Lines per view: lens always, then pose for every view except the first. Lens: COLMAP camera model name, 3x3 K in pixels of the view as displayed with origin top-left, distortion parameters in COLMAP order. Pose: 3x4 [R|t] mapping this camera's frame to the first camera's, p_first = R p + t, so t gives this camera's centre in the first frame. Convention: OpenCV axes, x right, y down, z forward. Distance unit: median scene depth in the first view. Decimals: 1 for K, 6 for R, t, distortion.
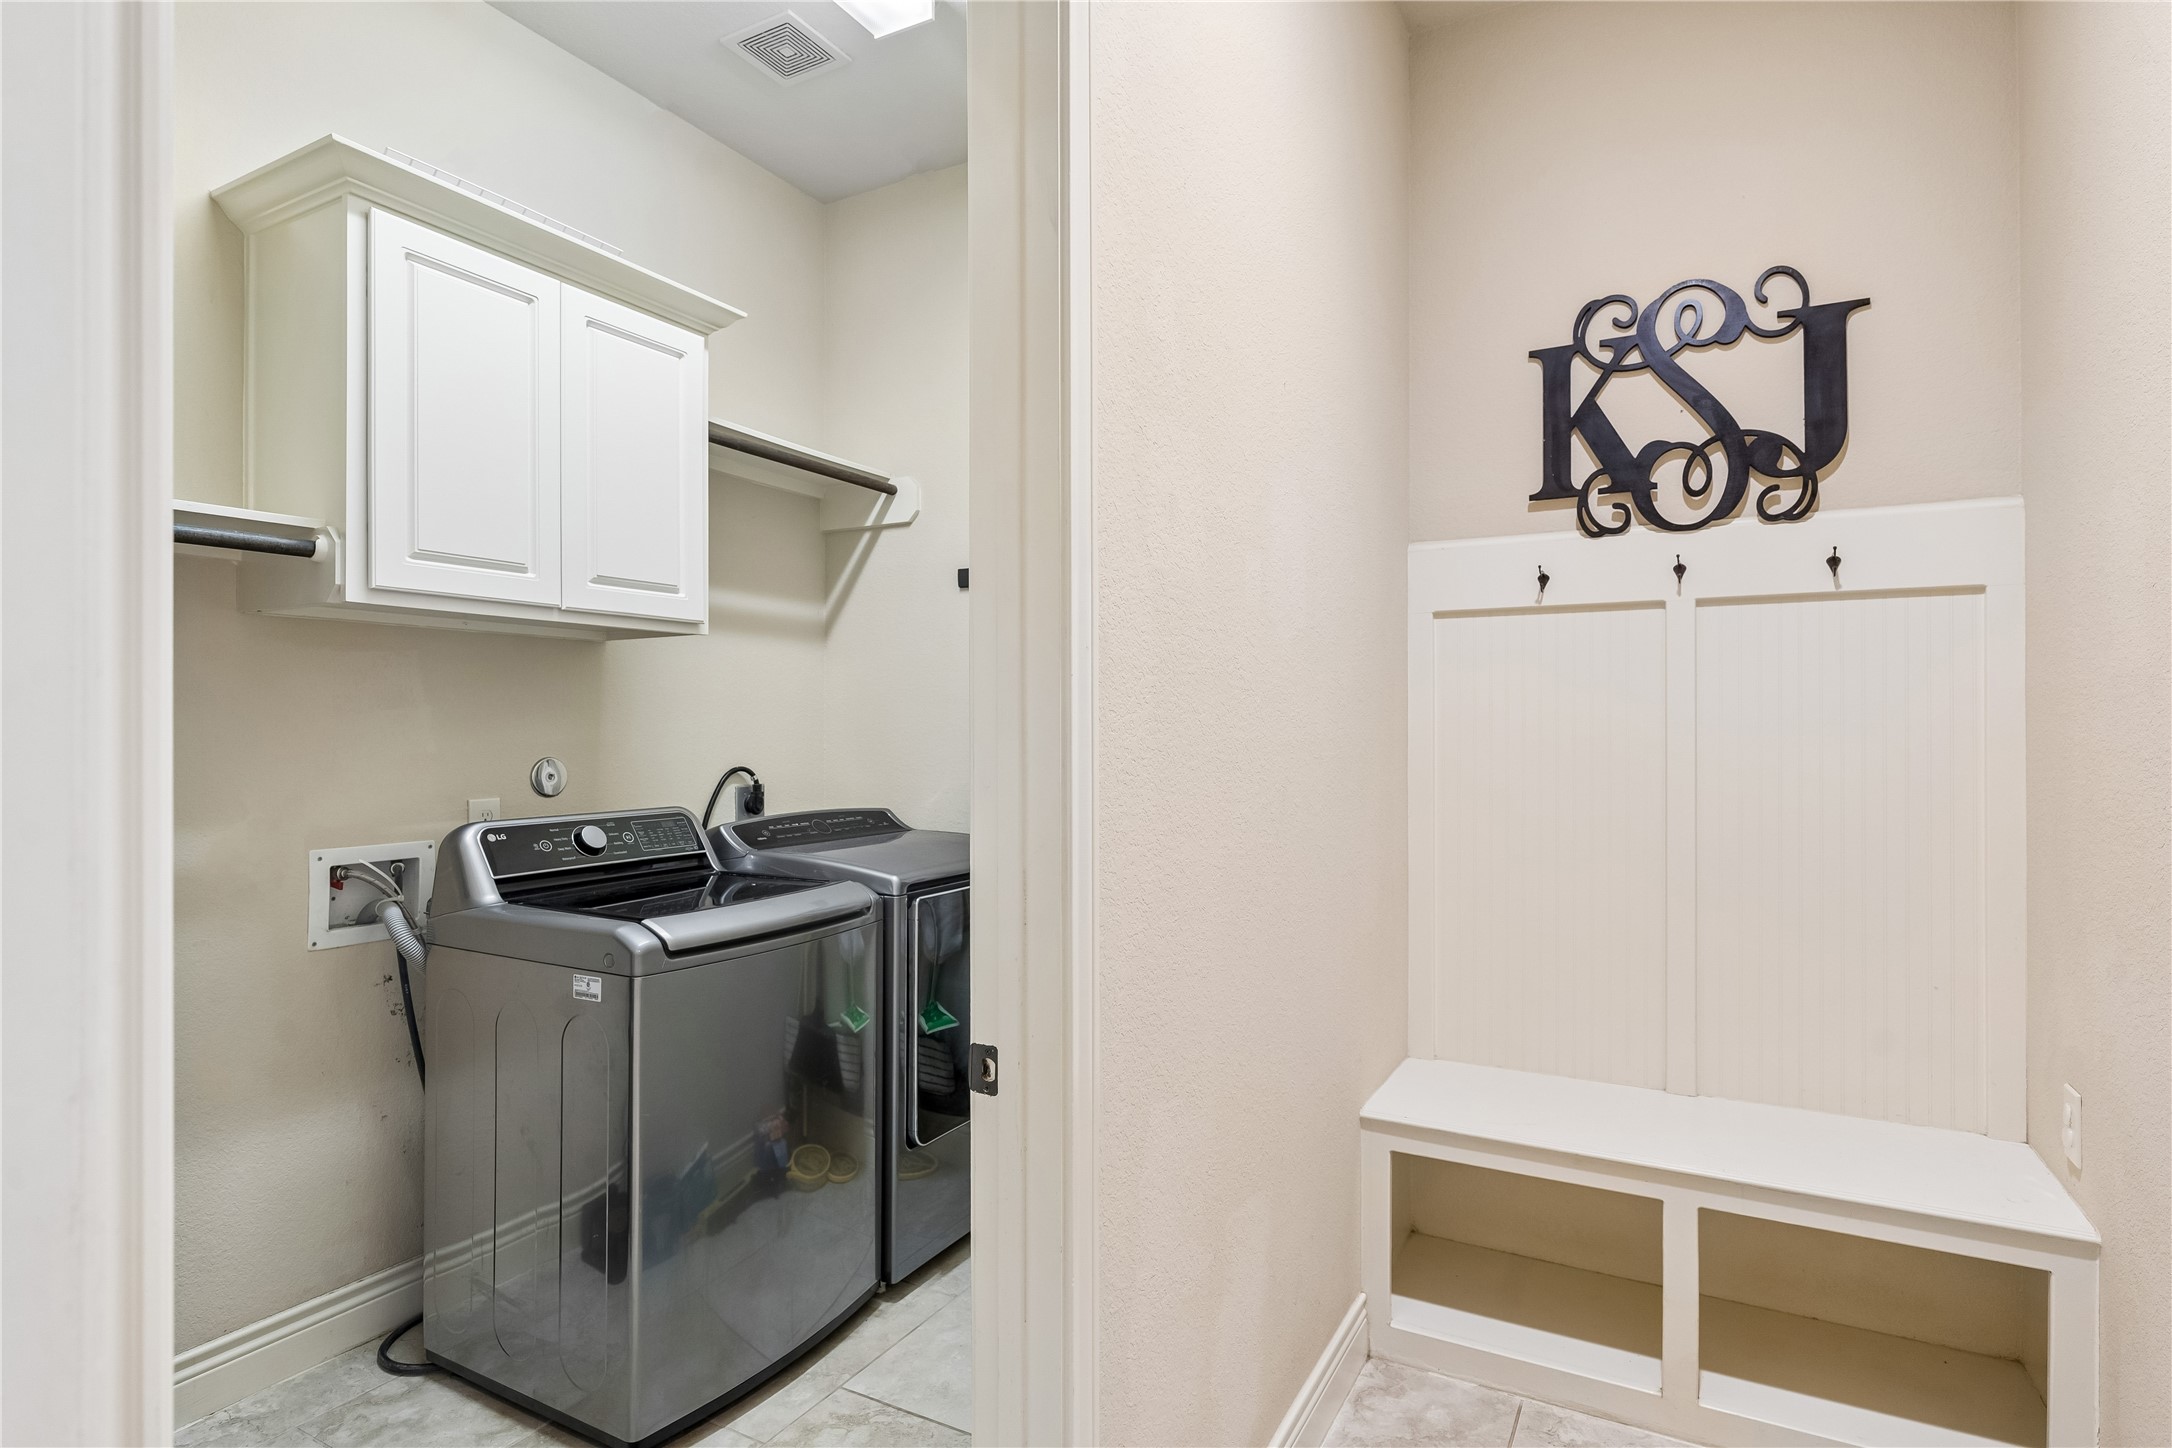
lens RADIAL K [[1109.9, 0, 1086.0], [0, 1109.9, 724.0], [0, 0, 1]] dist [-0.002259, -0.000191]
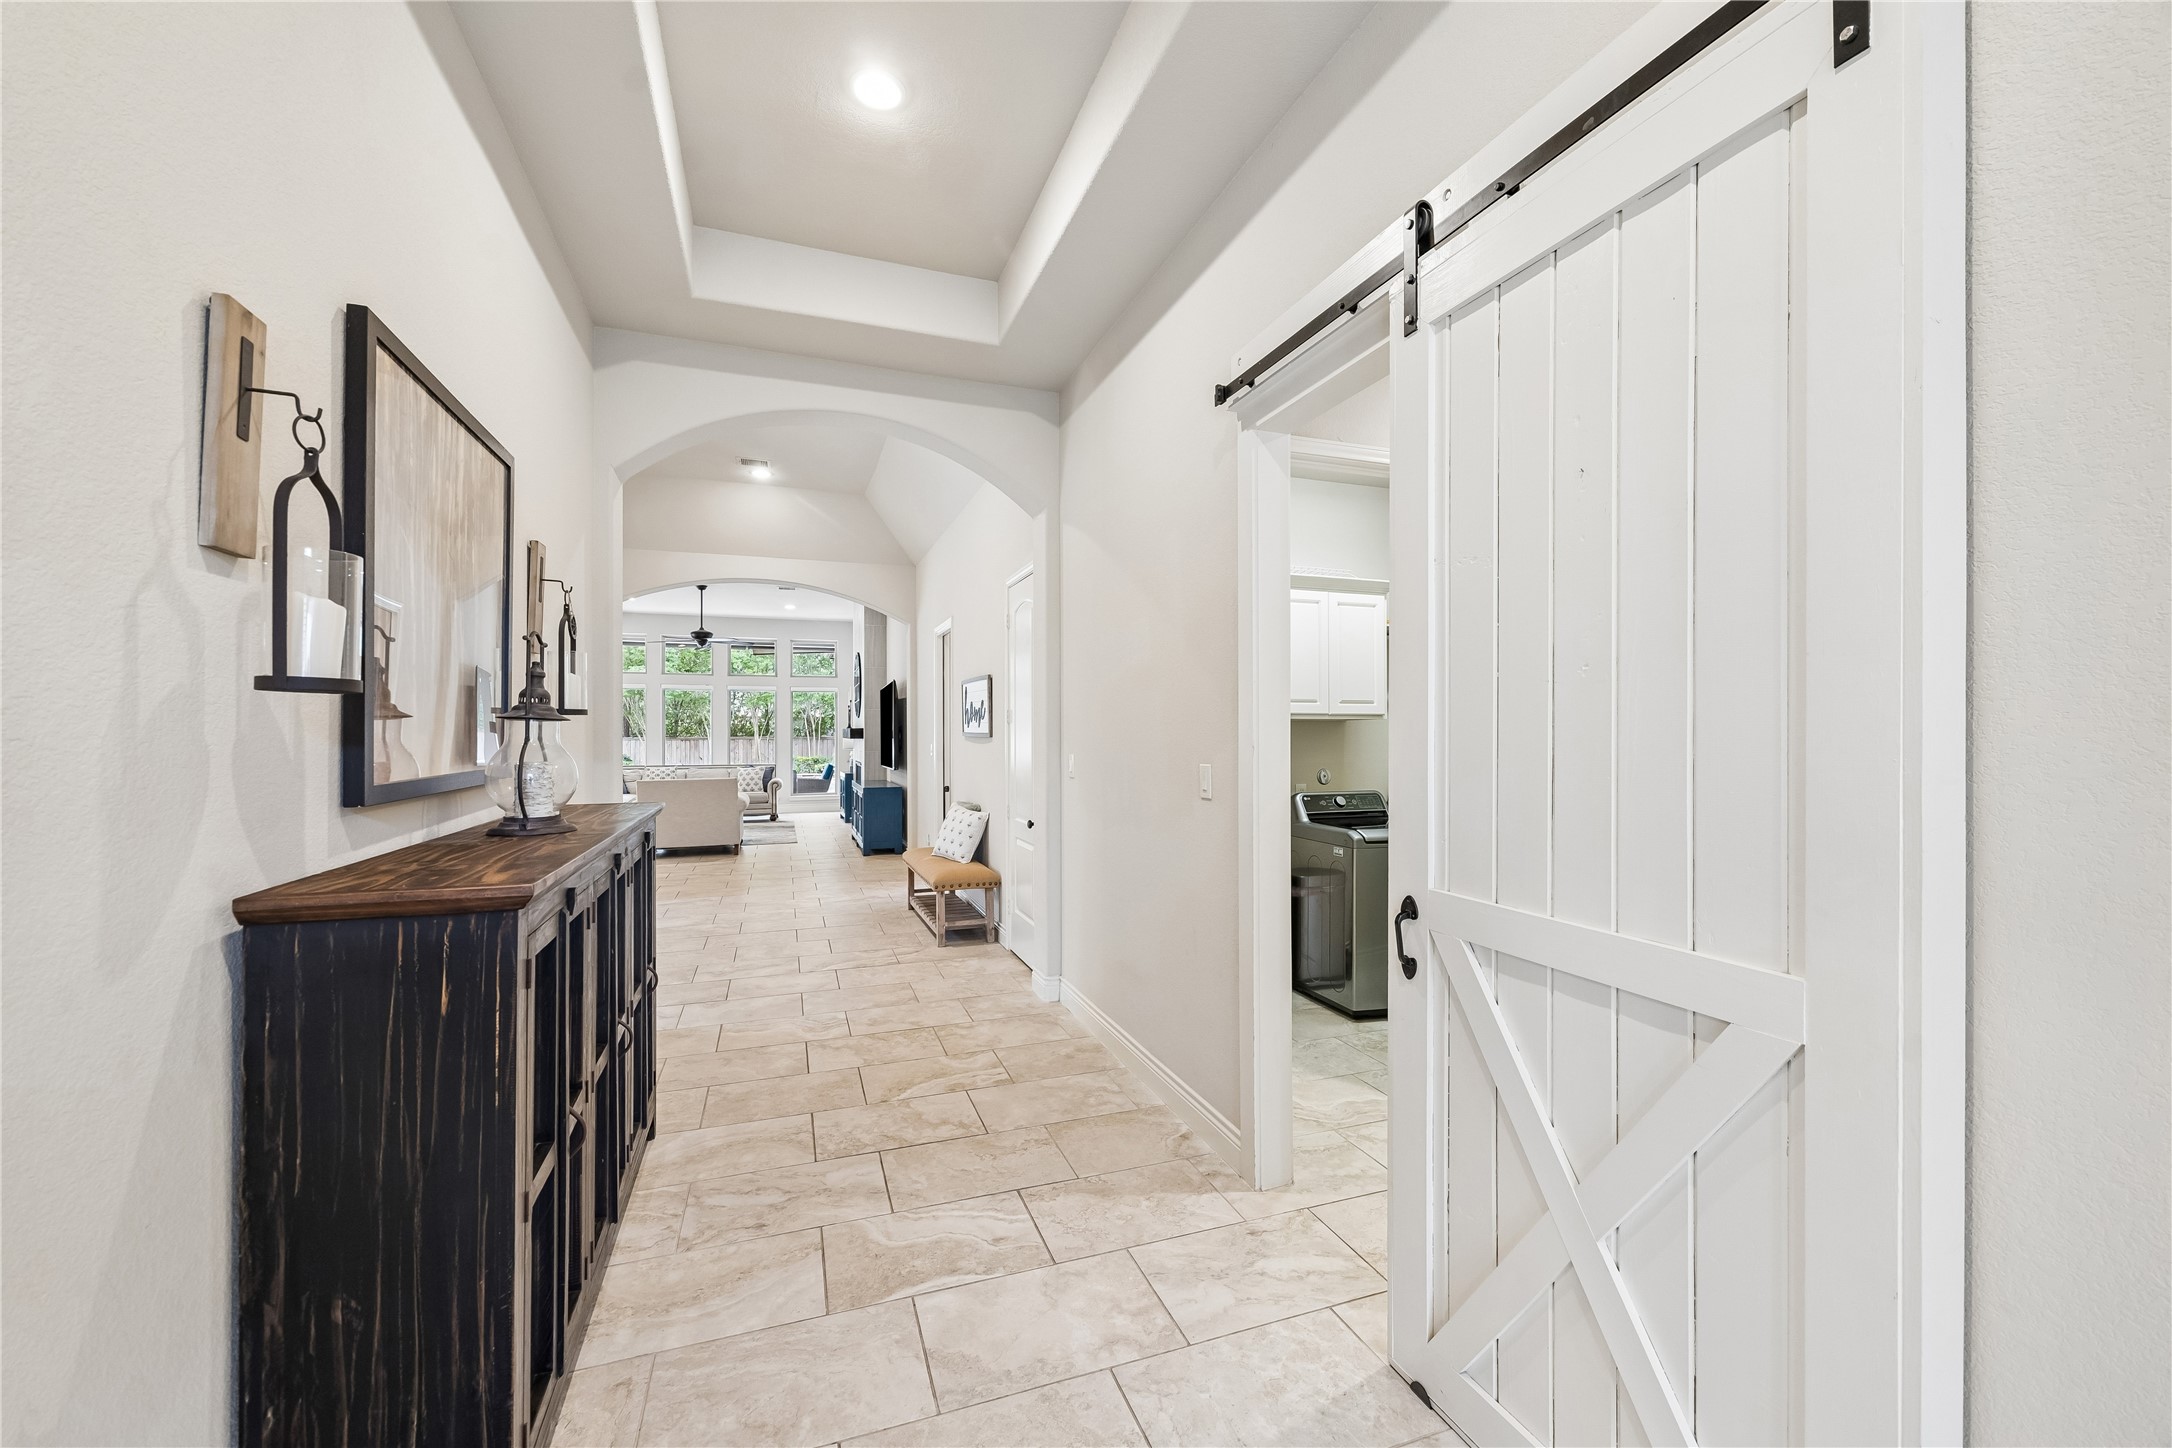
lens RADIAL K [[838.1, 0, 1091.3], [0, 838.1, 722.4], [0, 0, 1]] dist [-0.000052, 0.000044]
pose [[0.757580, -0.008868, -0.652682, 0.424835], [0.004176, 0.999953, -0.008739, -0.071554], [0.652729, 0.003895, 0.757582, -0.931791]]
